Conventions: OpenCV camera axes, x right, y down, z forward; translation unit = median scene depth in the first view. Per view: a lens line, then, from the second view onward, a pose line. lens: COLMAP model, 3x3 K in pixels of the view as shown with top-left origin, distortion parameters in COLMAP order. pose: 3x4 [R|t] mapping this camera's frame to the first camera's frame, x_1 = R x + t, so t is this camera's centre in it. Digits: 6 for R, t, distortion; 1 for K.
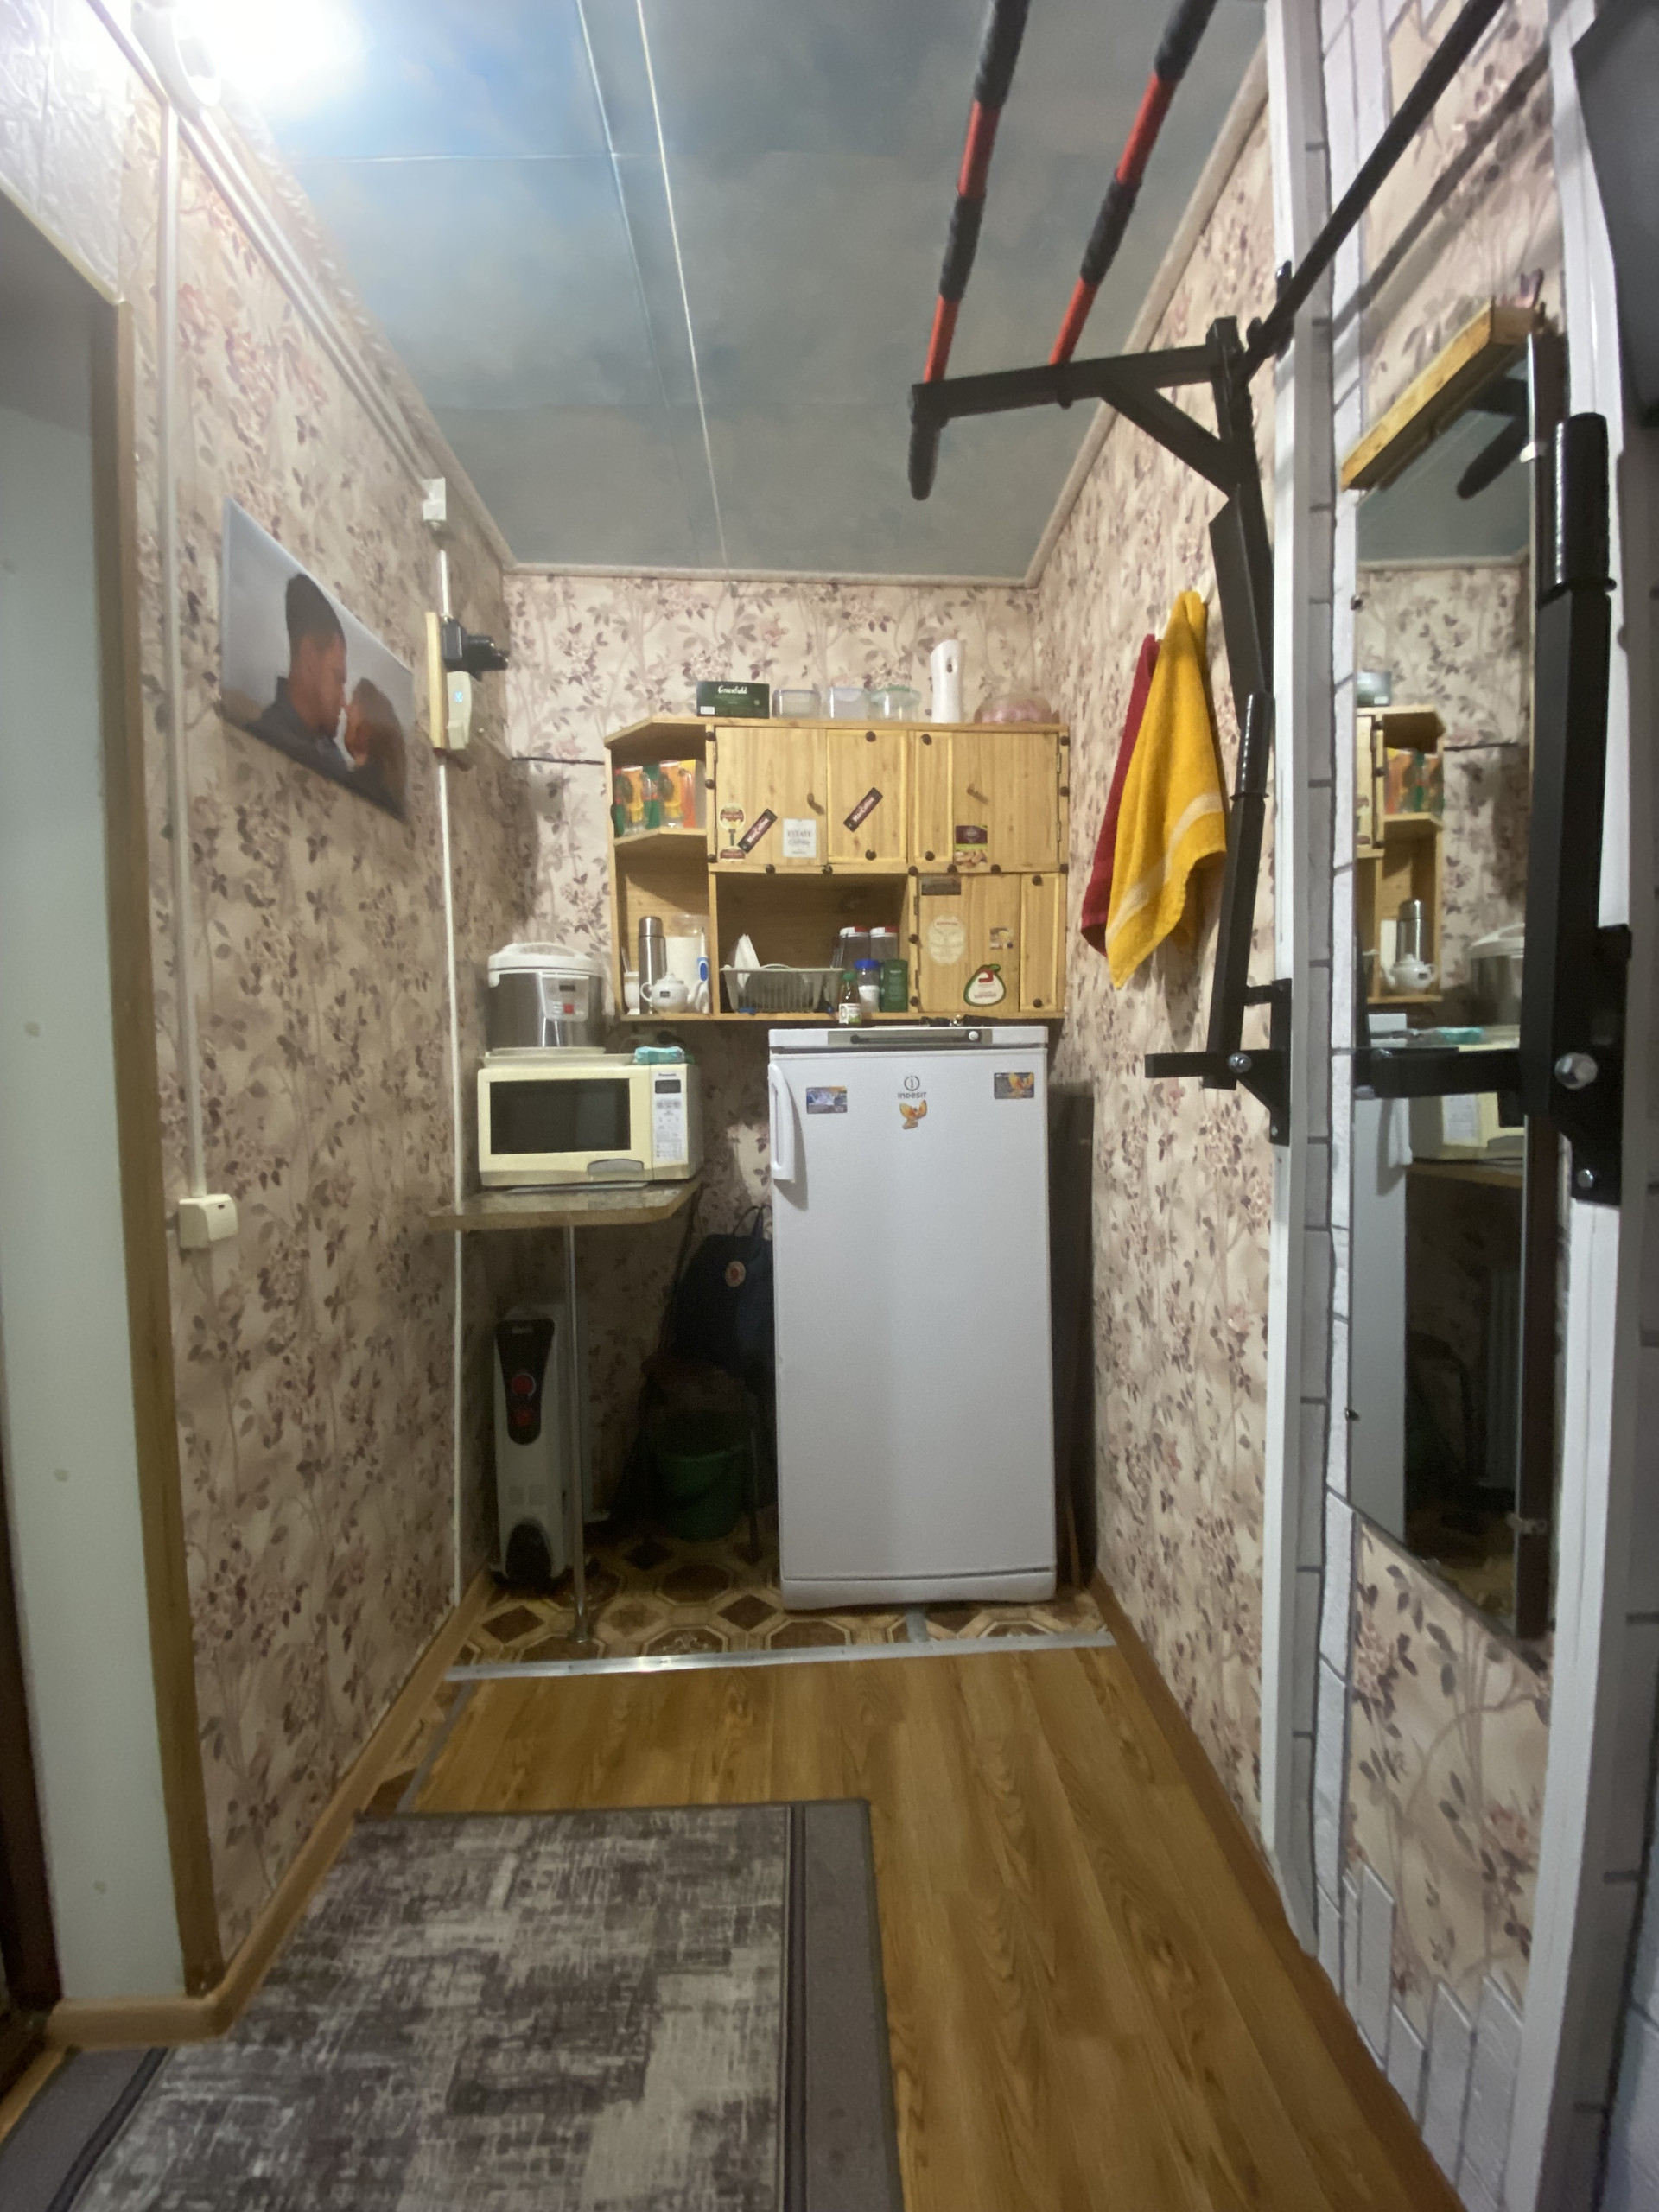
lens RADIAL K [[900.1, 0, 818.4], [0, 900.1, 1094.6], [0, 0, 1]] dist [-0.004292, -0.011362]
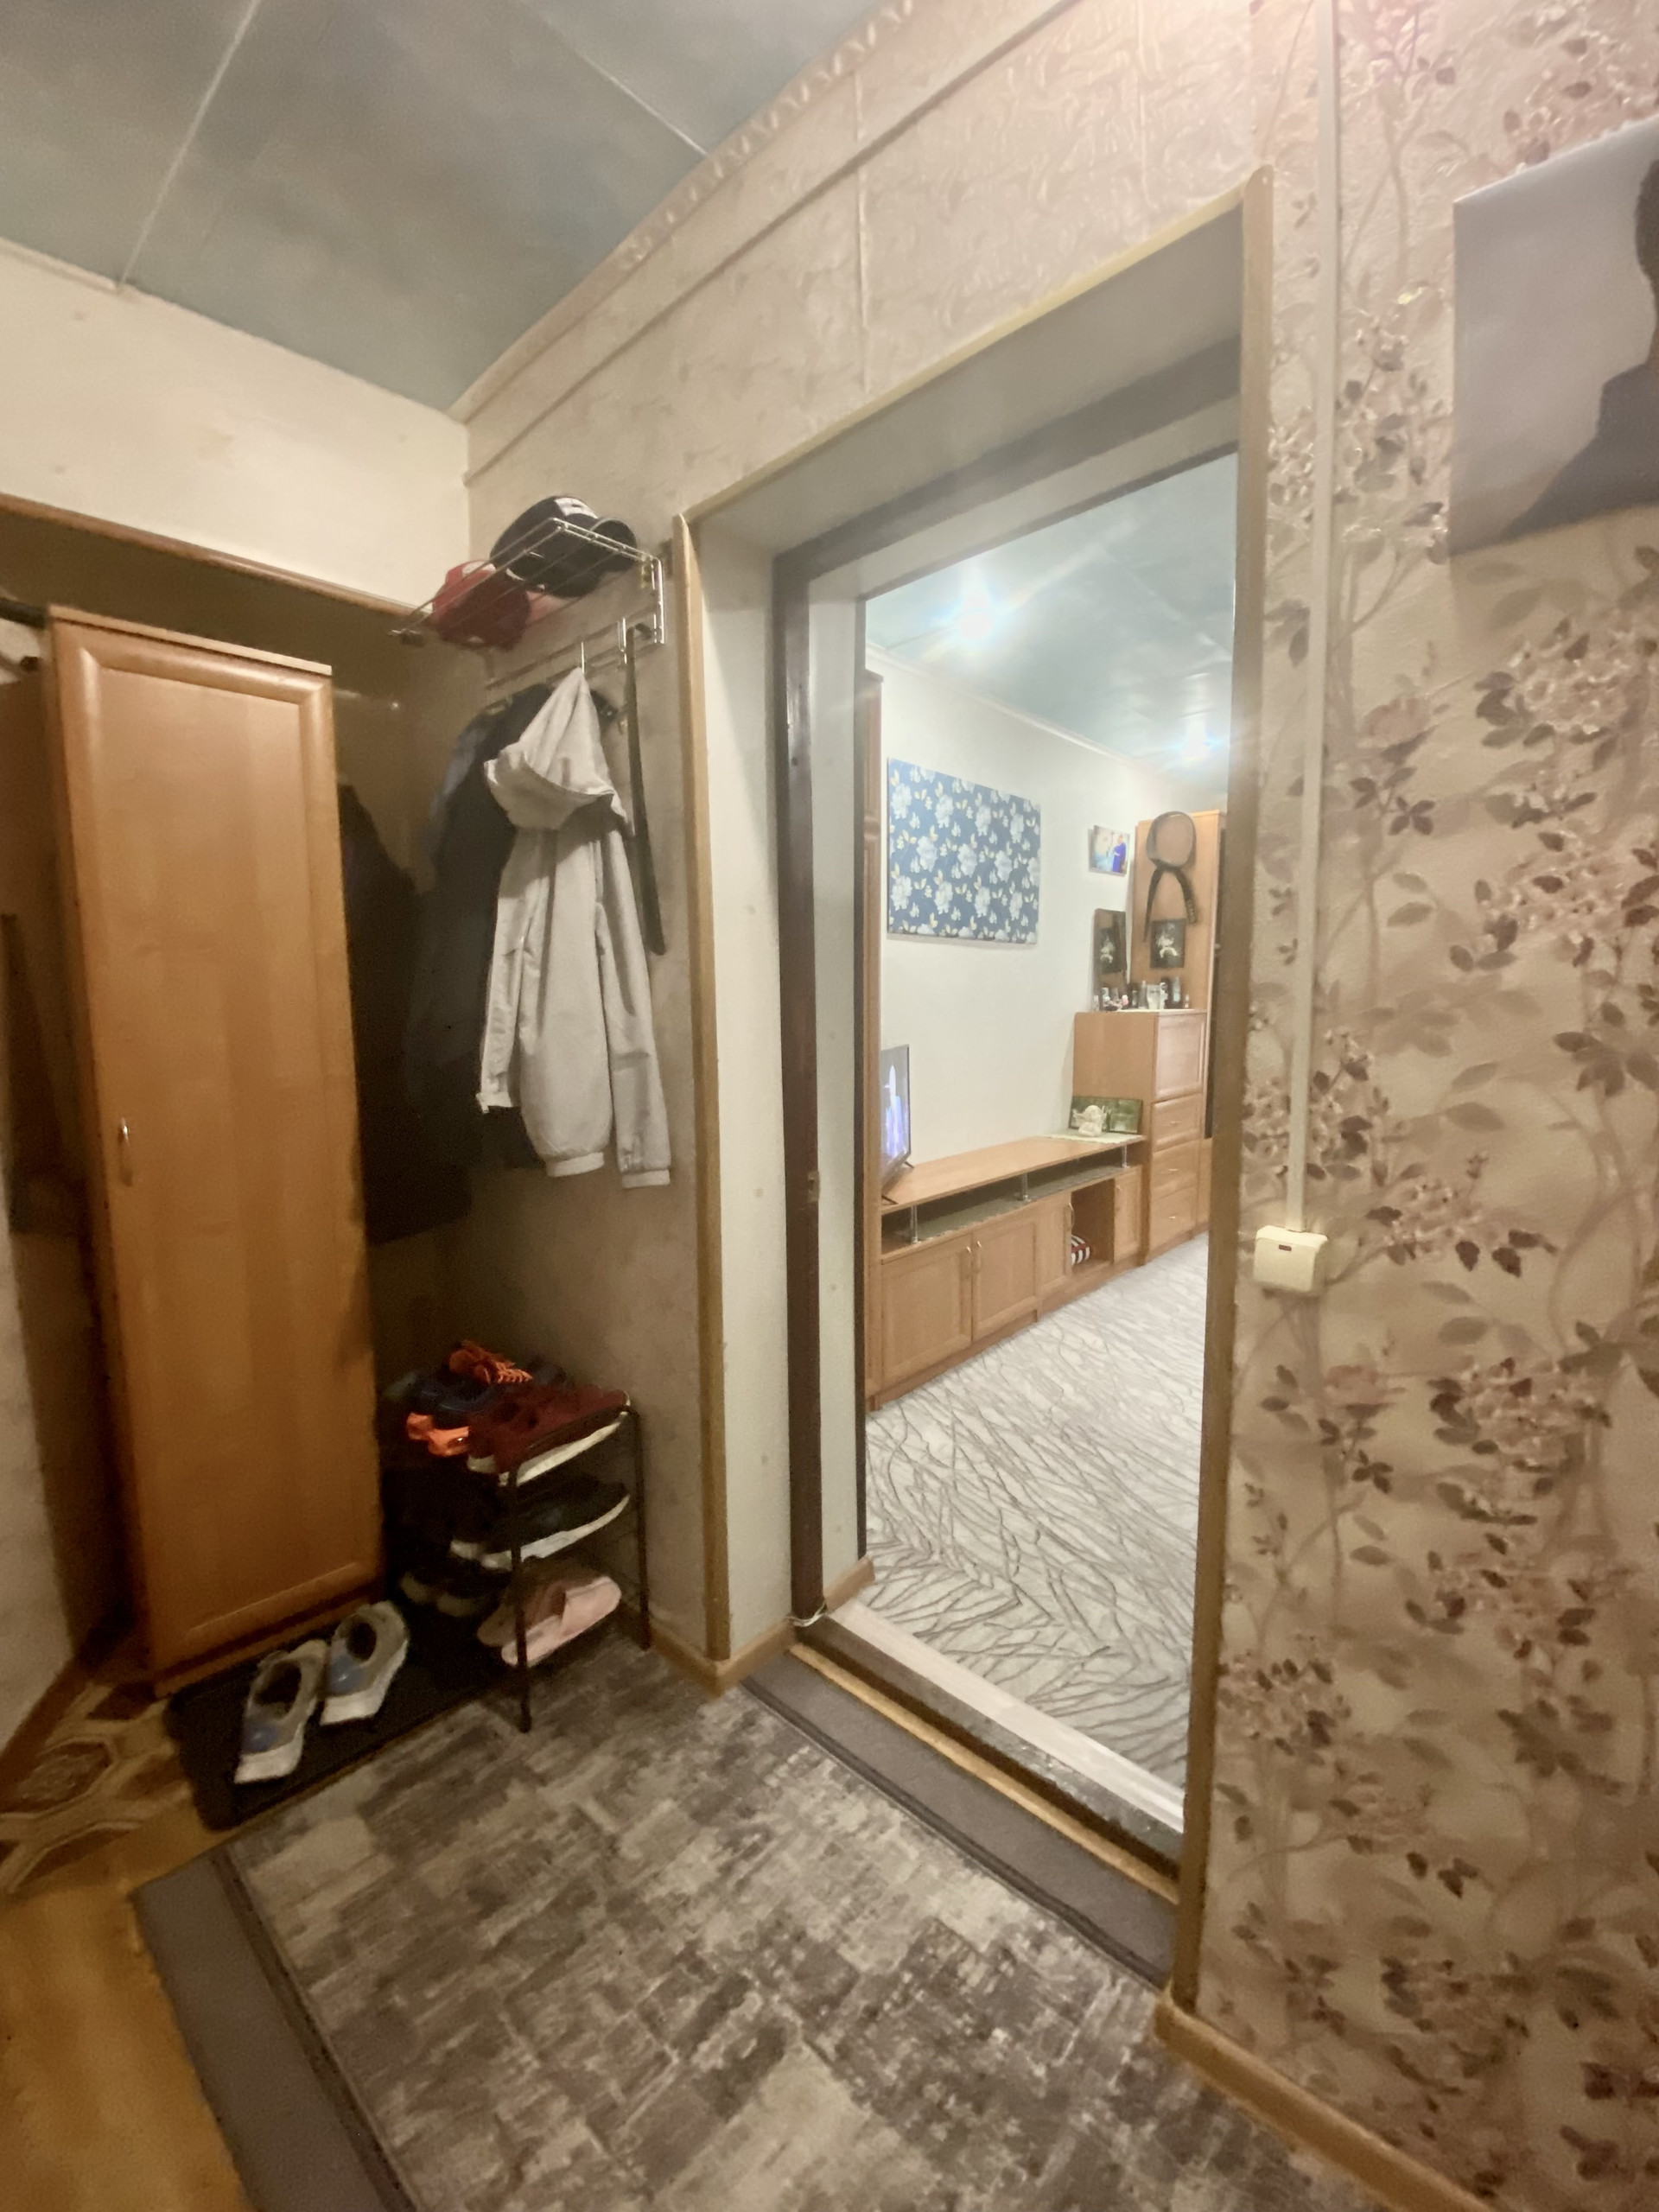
lens RADIAL K [[900.1, 0, 836.2], [0, 900.1, 1099.7], [0, 0, 1]] dist [-0.004292, -0.011362]
pose [[-0.680235, 0.102556, -0.725784, 0.169041], [-0.008585, 0.988981, 0.147793, -0.115093], [0.732944, 0.106765, -0.671859, 1.151767]]
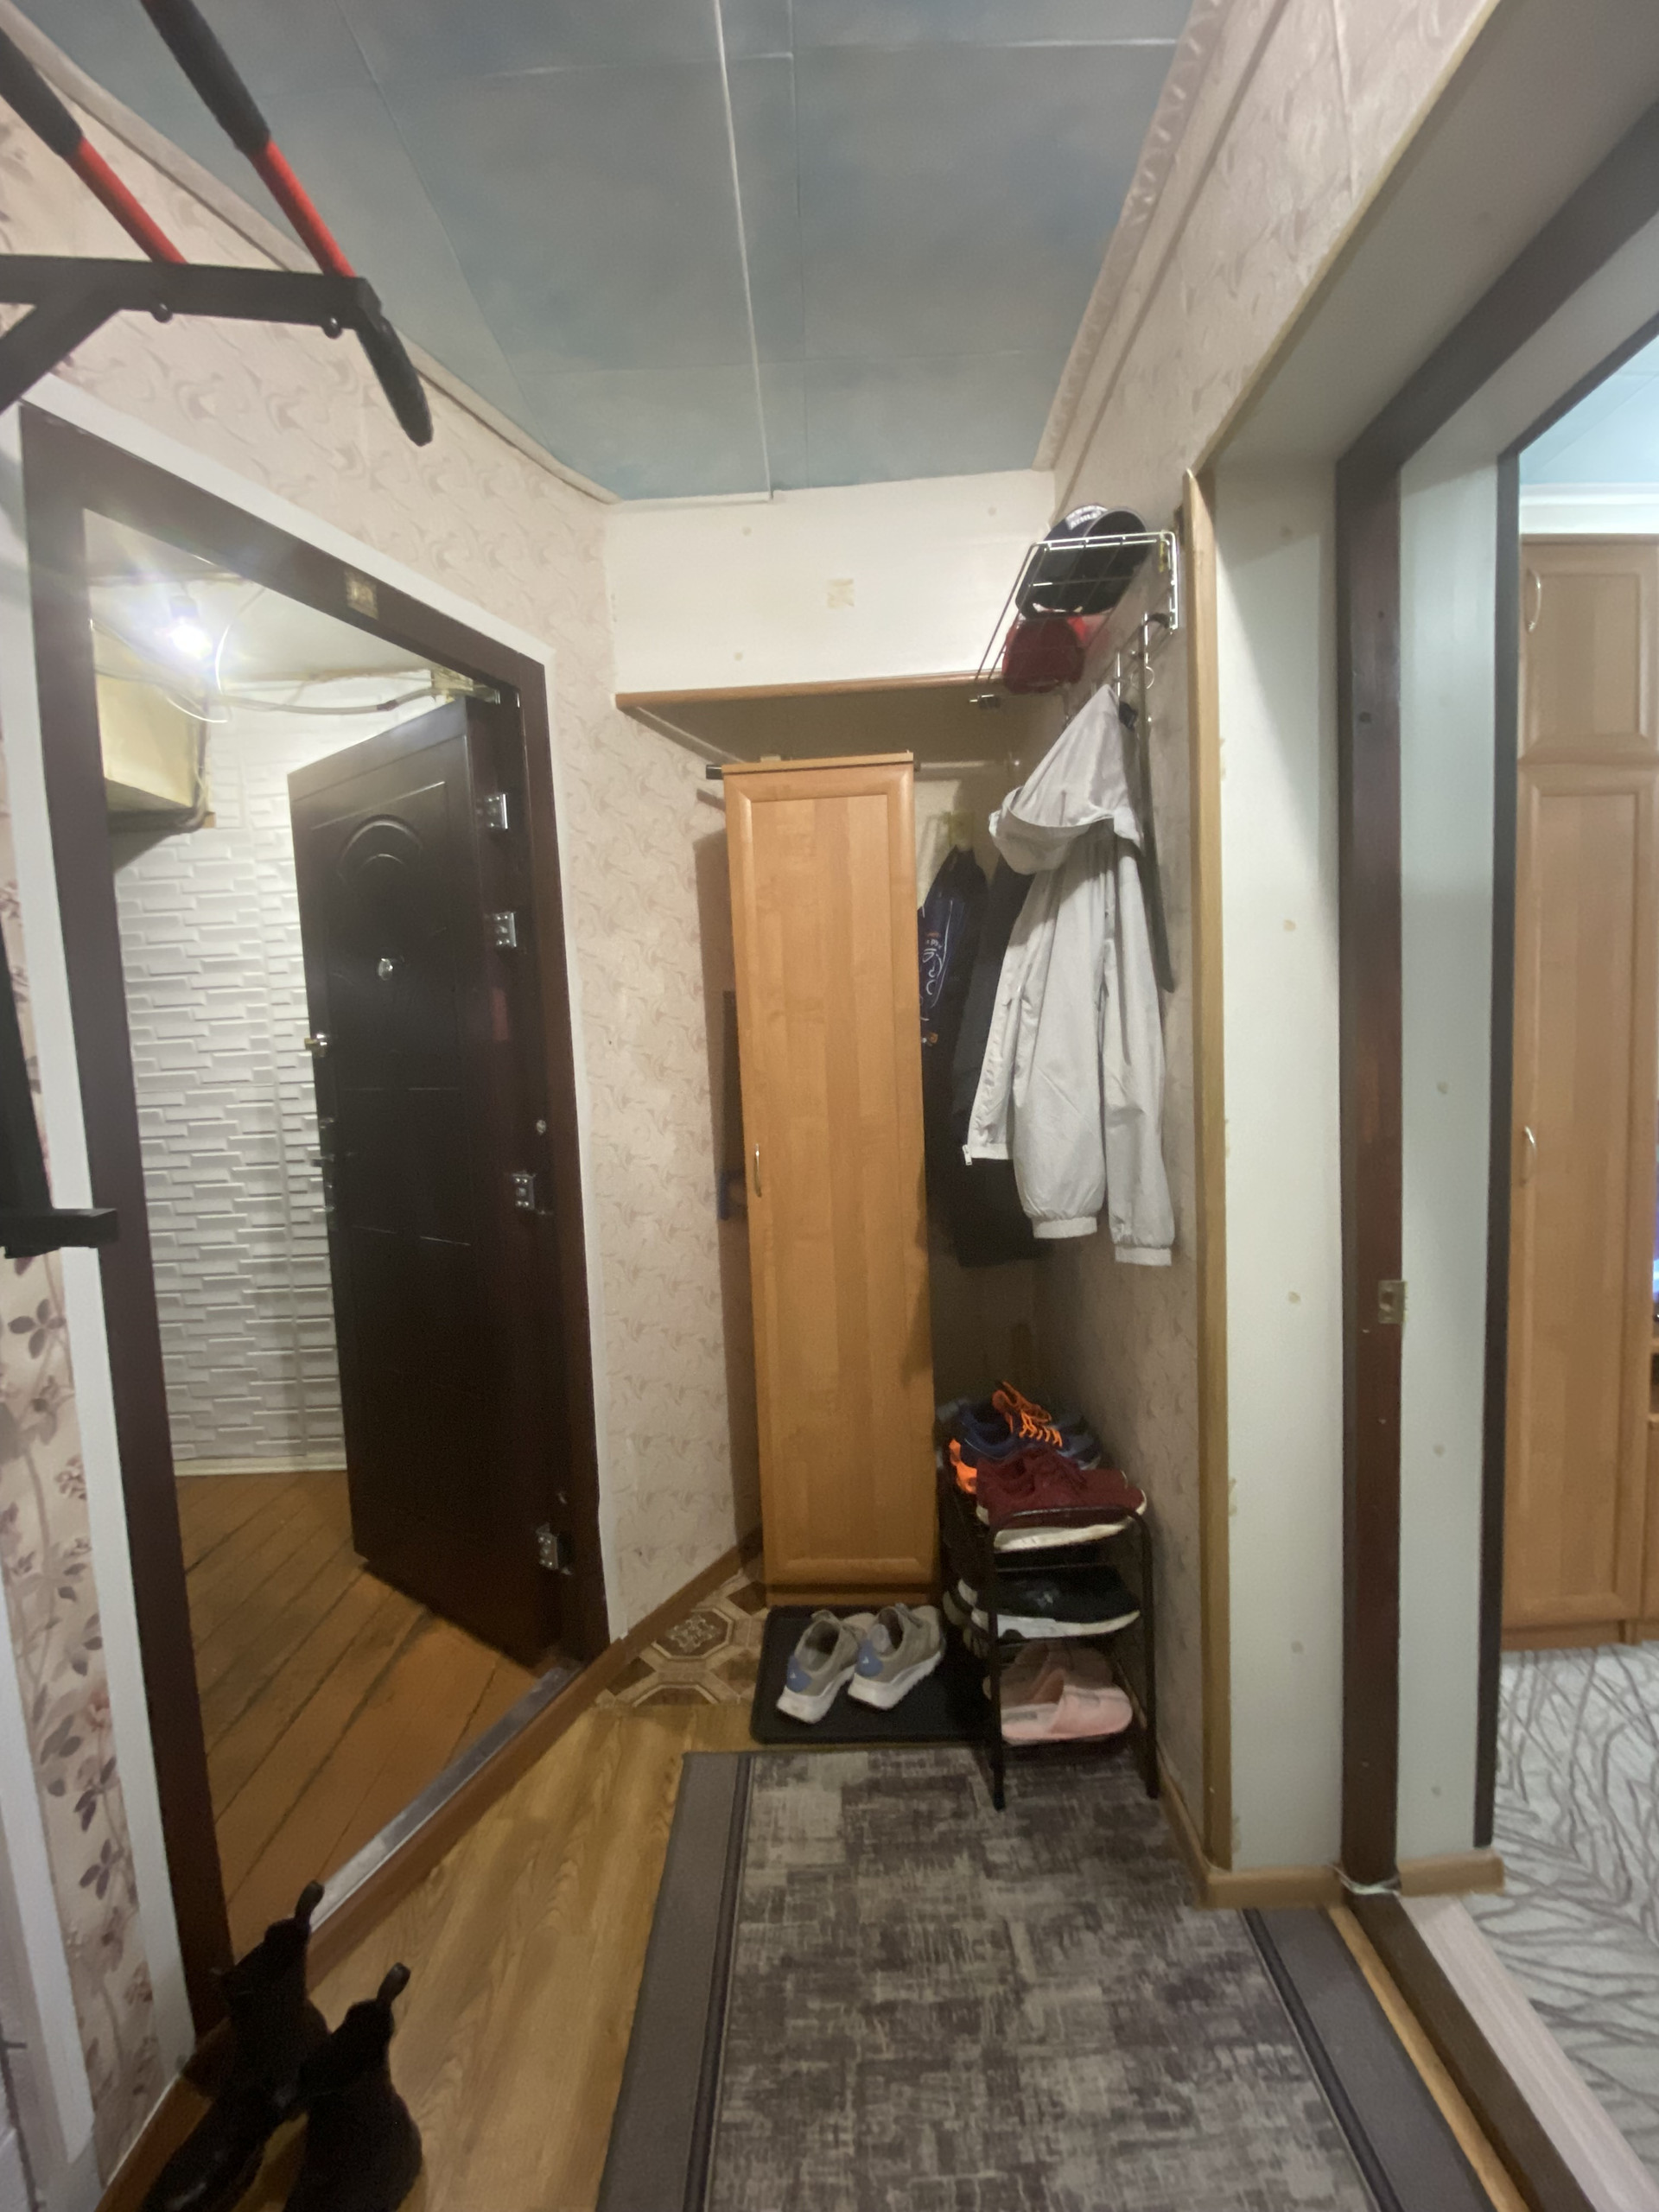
lens RADIAL K [[900.1, 0, 832.0], [0, 900.1, 1095.5], [0, 0, 1]] dist [-0.004292, -0.011362]
pose [[-0.998012, 0.057009, 0.026858, -0.144204], [0.059500, 0.992846, 0.103520, -0.136418], [-0.020764, 0.104913, -0.994265, 1.178126]]
